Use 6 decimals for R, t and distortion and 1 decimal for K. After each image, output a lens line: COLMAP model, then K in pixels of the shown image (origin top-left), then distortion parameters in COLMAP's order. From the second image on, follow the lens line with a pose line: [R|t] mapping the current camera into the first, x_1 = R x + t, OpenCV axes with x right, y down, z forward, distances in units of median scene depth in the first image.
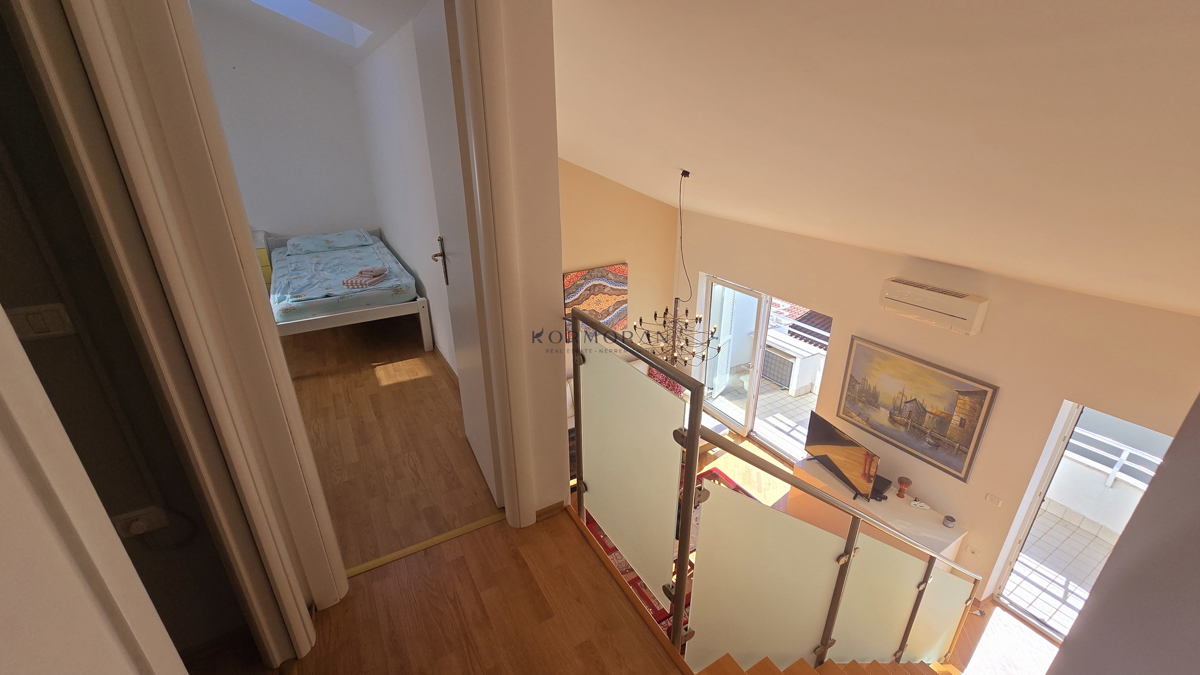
lens RADIAL K [[498.9, 0, 600.0], [0, 498.9, 337.5], [0, 0, 1]] dist [-0.000519, -0.000020]
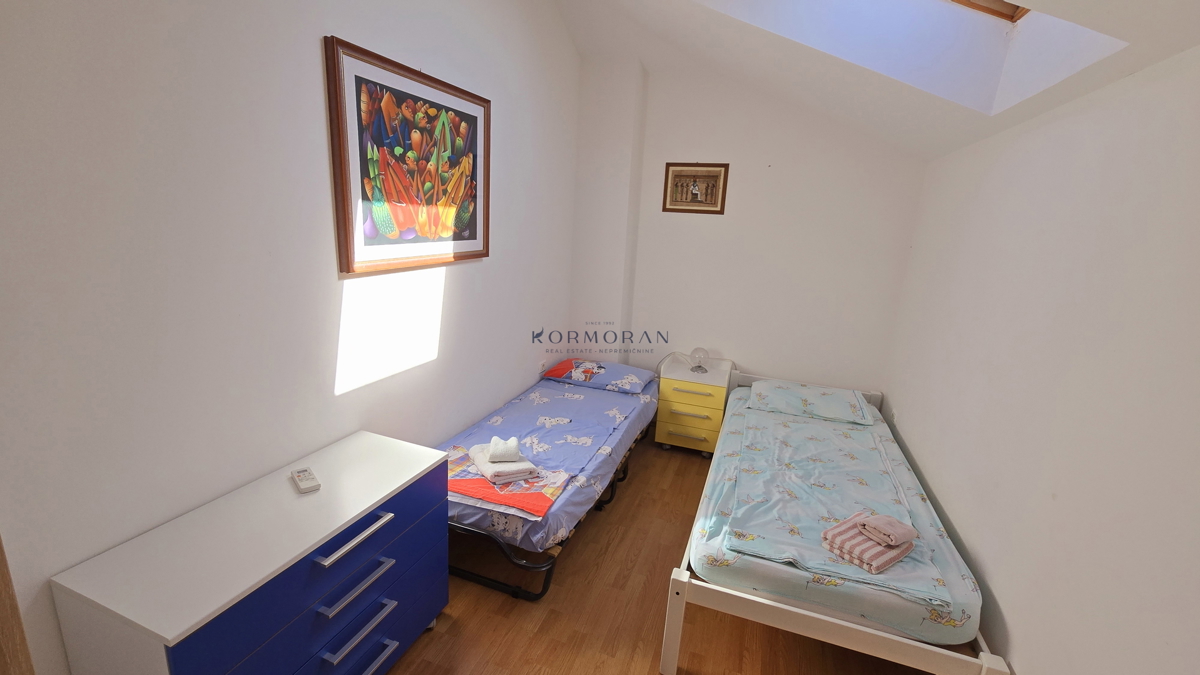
lens RADIAL K [[491.8, 0, 603.6], [0, 491.8, 333.9], [0, 0, 1]] dist [0.000958, 0.000404]
pose [[0.647994, 0.217263, -0.730001, -0.308744], [-0.355553, 0.933897, -0.037664, -0.188470], [0.673562, 0.283960, 0.682408, 0.401522]]
